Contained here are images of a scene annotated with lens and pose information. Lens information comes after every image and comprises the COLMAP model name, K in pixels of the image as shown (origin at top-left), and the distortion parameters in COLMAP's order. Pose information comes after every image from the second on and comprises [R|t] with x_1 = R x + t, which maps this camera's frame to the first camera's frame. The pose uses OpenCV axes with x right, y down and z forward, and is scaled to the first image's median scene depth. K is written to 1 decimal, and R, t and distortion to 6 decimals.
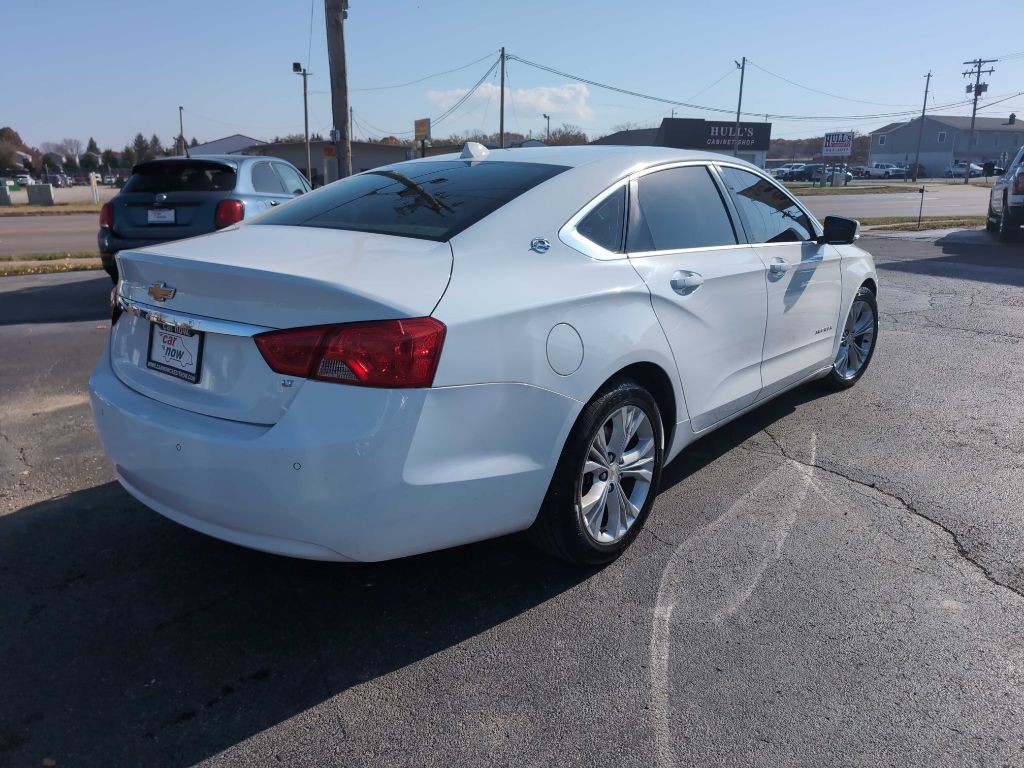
lens RADIAL K [[749.6, 0, 503.9], [0, 749.6, 380.5], [0, 0, 1]] dist [0.009980, -0.003660]
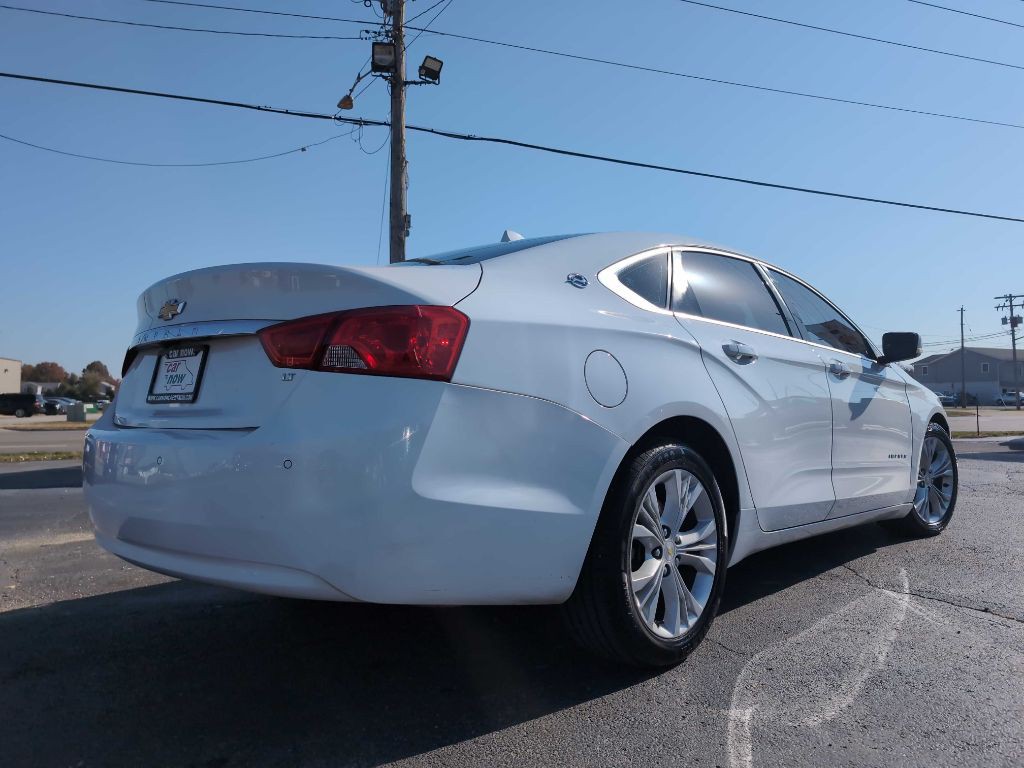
lens RADIAL K [[749.0, 0, 514.1], [0, 749.0, 377.1], [0, 0, 1]] dist [0.008220, -0.000650]
pose [[0.998553, 0.001043, -0.053770, 0.013595], [-0.017328, 0.952732, -0.303316, 0.152545], [0.050912, 0.303809, 0.951372, 0.100585]]
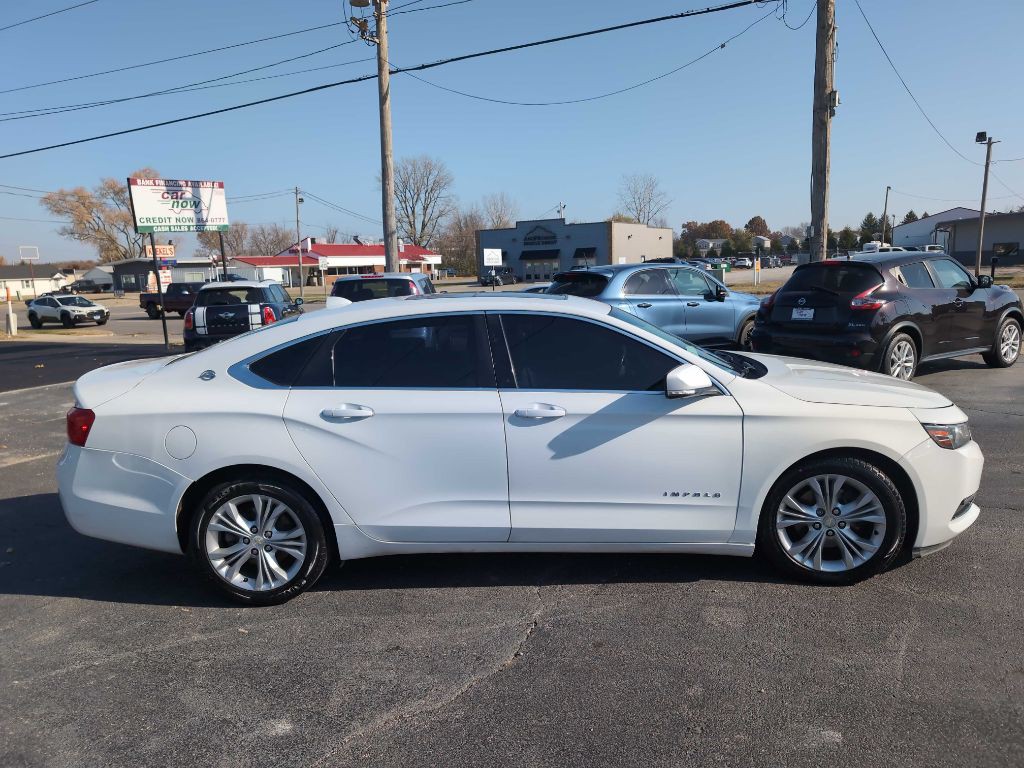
lens RADIAL K [[749.0, 0, 514.1], [0, 749.0, 377.1], [0, 0, 1]] dist [0.008220, -0.000650]
pose [[0.622722, 0.094343, -0.776734, 1.162746], [-0.170327, 0.985243, -0.016886, -0.182825], [0.763679, 0.142814, 0.629602, 0.350628]]
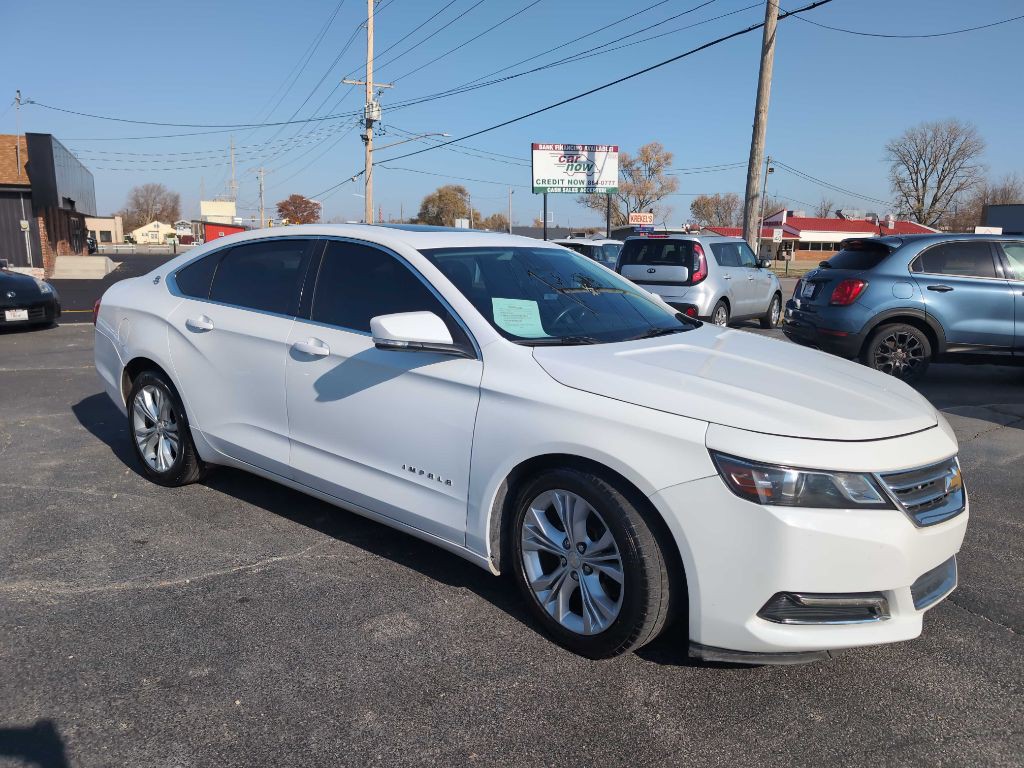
lens RADIAL K [[739.7, 0, 512.0], [0, 739.7, 384.0], [0, 0, 1]] dist [0.005123, 0.000315]
pose [[0.029652, 0.188922, -0.981544, 1.322881], [-0.281271, 0.943873, 0.173175, -0.349317], [0.959170, 0.270945, 0.081126, 1.218009]]
